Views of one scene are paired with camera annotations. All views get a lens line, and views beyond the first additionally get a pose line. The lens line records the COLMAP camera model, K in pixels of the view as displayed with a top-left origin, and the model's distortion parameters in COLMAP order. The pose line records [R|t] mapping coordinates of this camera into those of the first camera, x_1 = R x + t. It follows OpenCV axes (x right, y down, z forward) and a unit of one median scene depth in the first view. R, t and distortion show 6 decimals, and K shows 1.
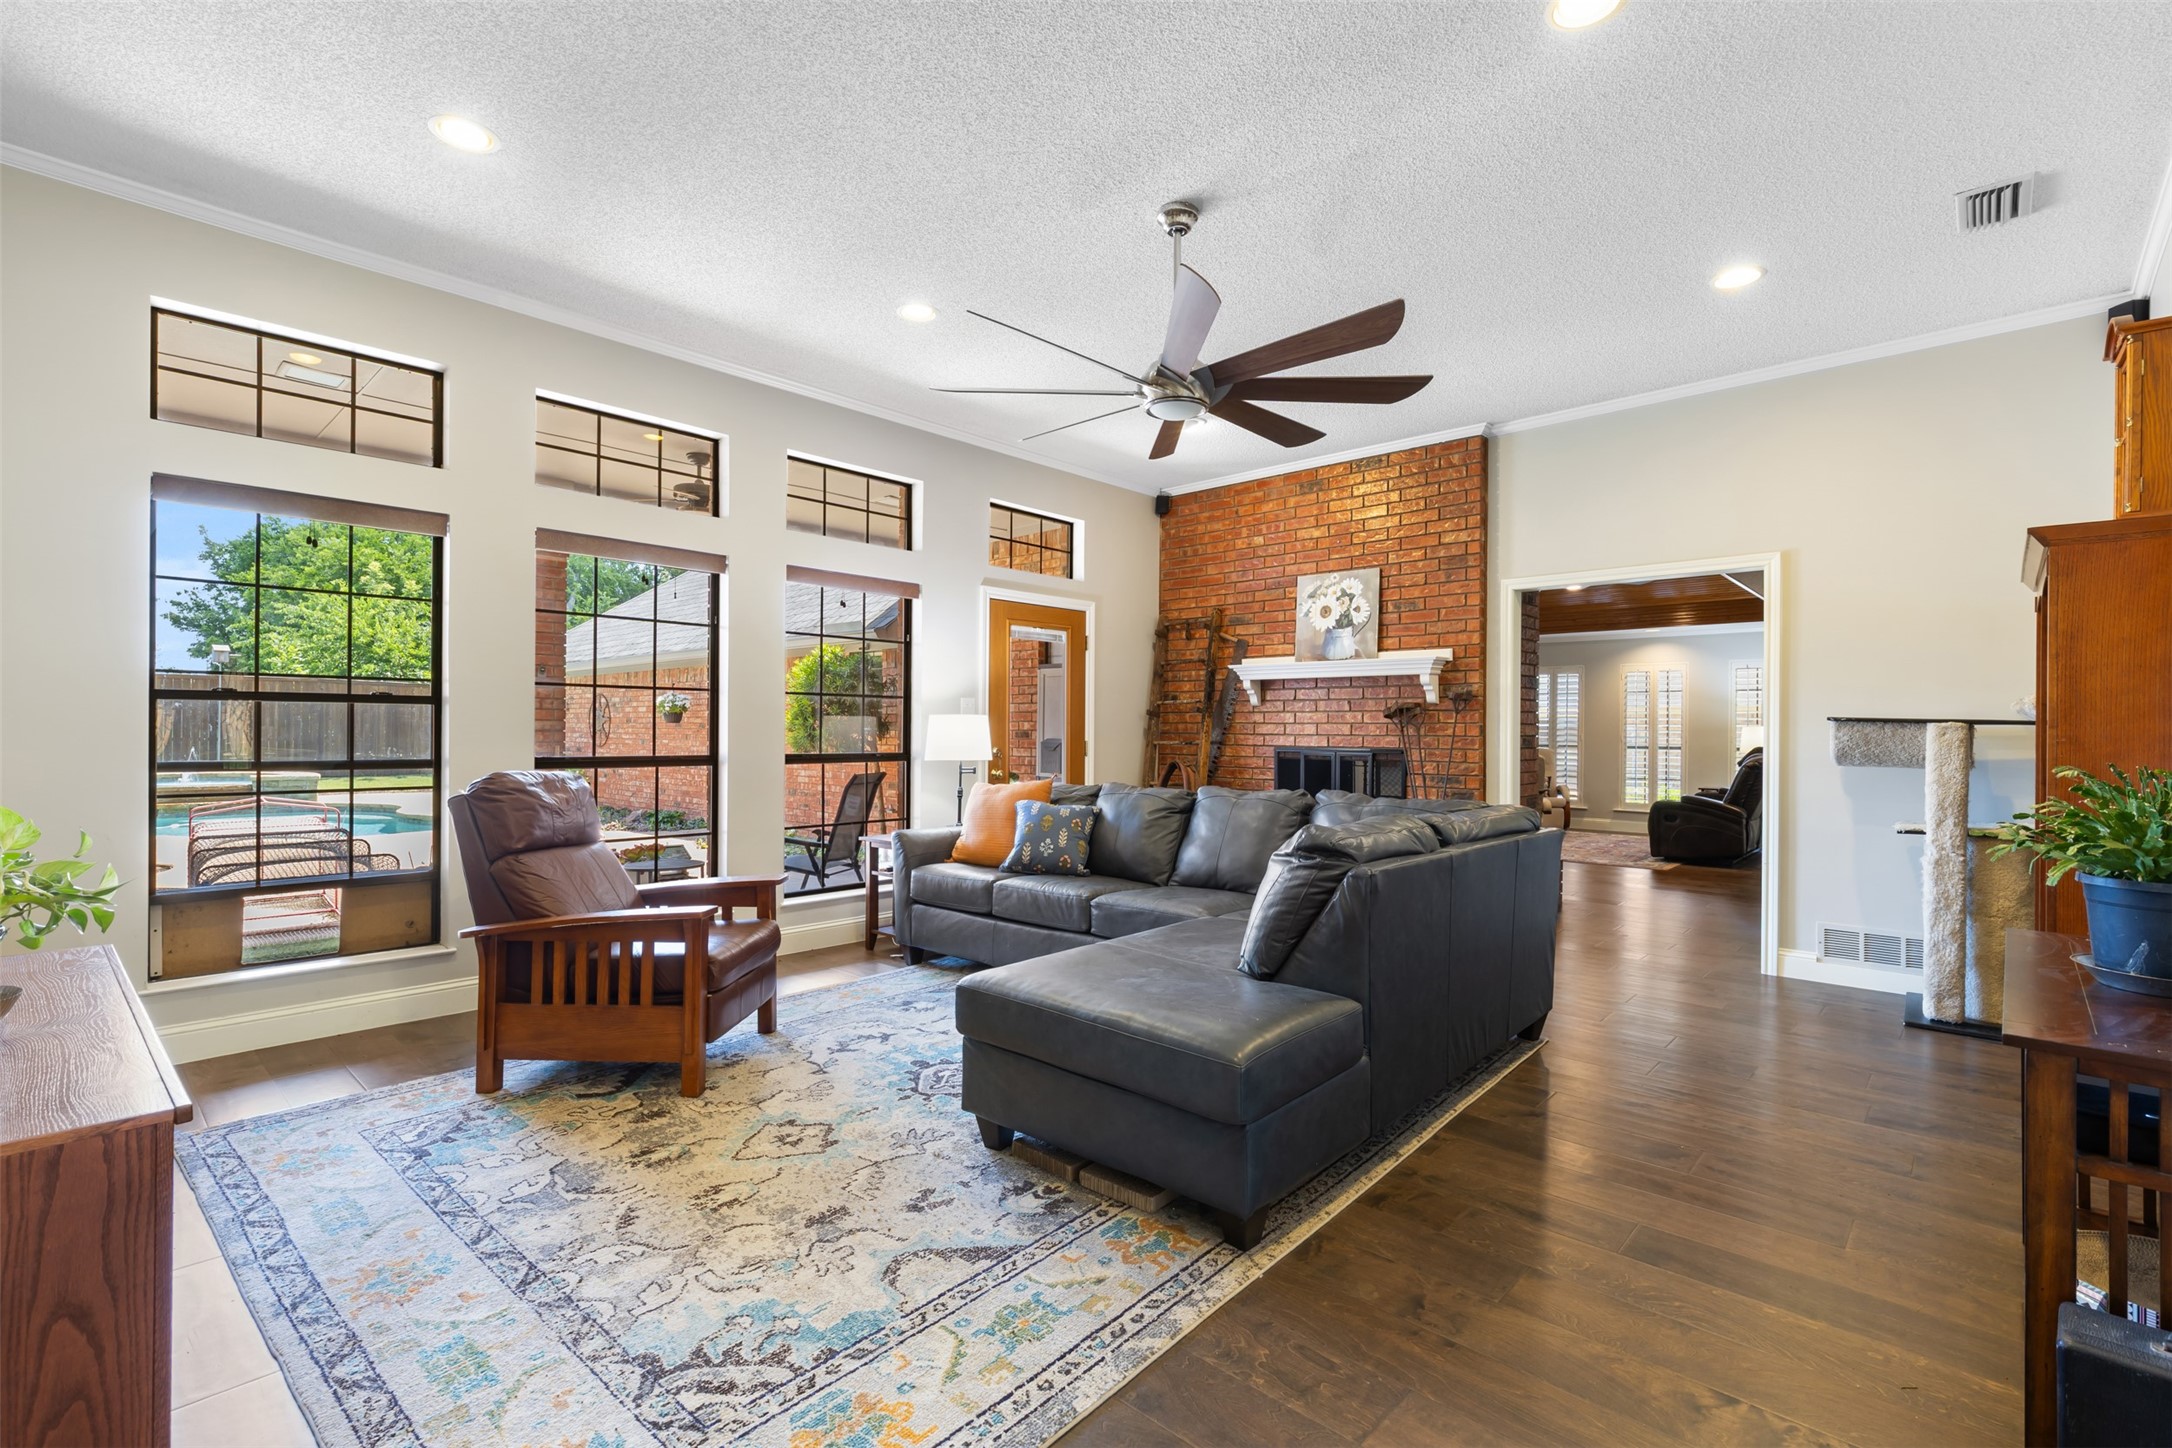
lens RADIAL K [[978.4, 0, 1078.0], [0, 978.4, 730.2], [0, 0, 1]] dist [0.003078, -0.000454]
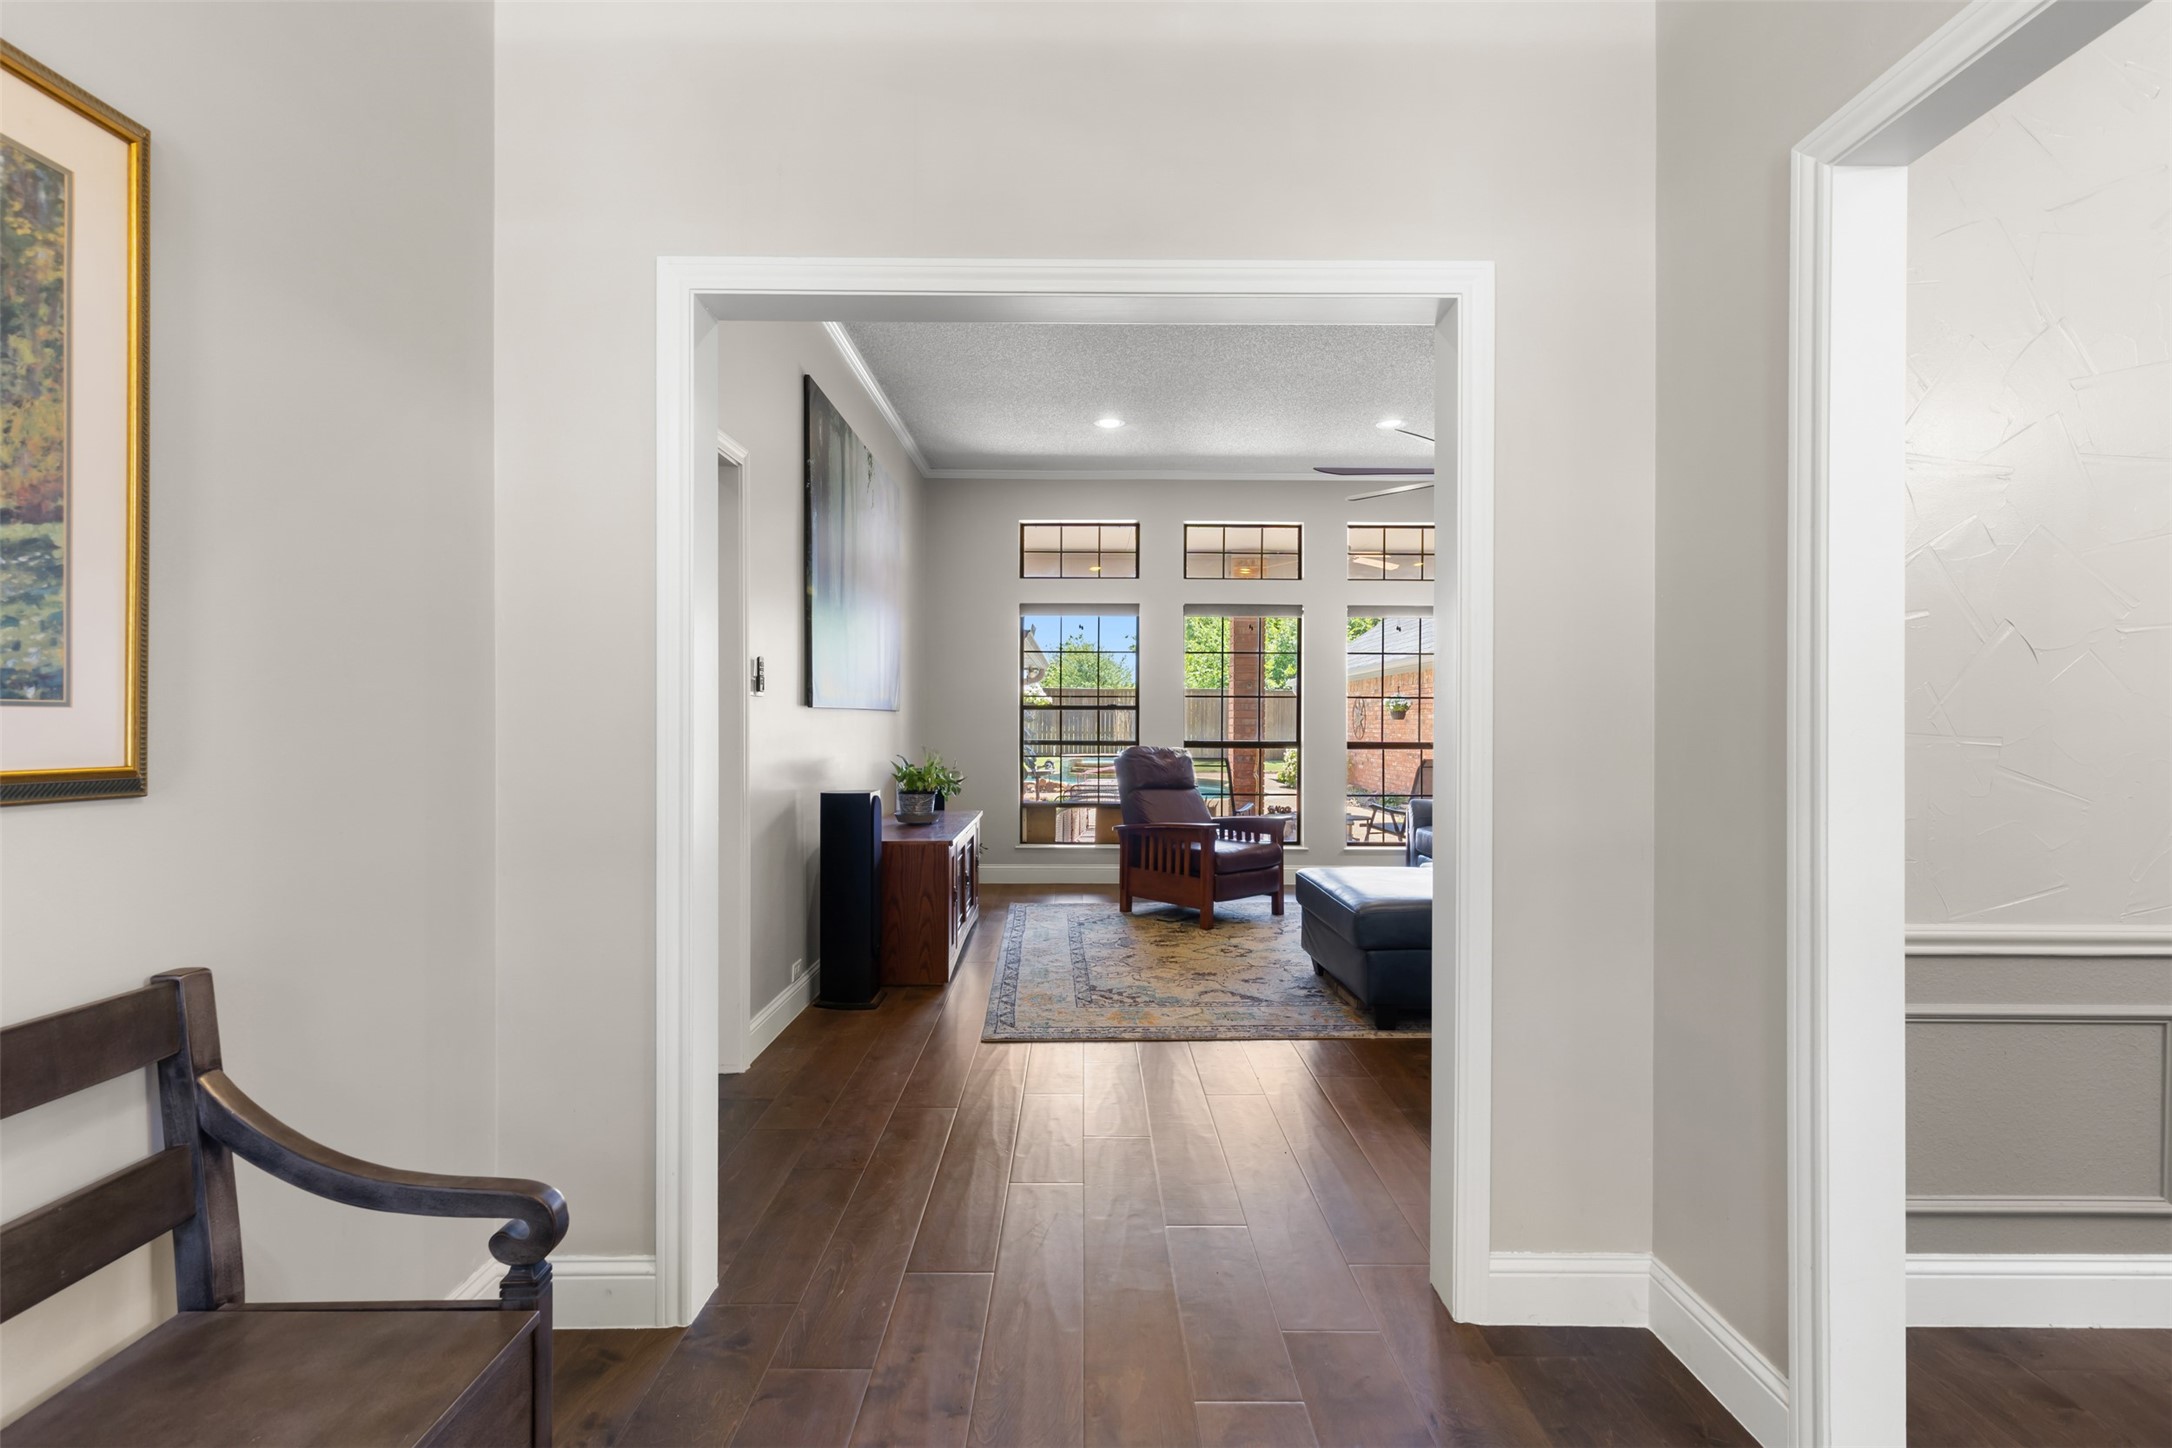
lens RADIAL K [[1078.2, 0, 1079.8], [0, 1078.2, 720.9], [0, 0, 1]] dist [0.000873, -0.000187]
pose [[0.667988, -0.004872, -0.744156, 0.949093], [0.001023, 0.999984, -0.005629, 0.004996], [0.744171, 0.002998, 0.667982, -0.496678]]
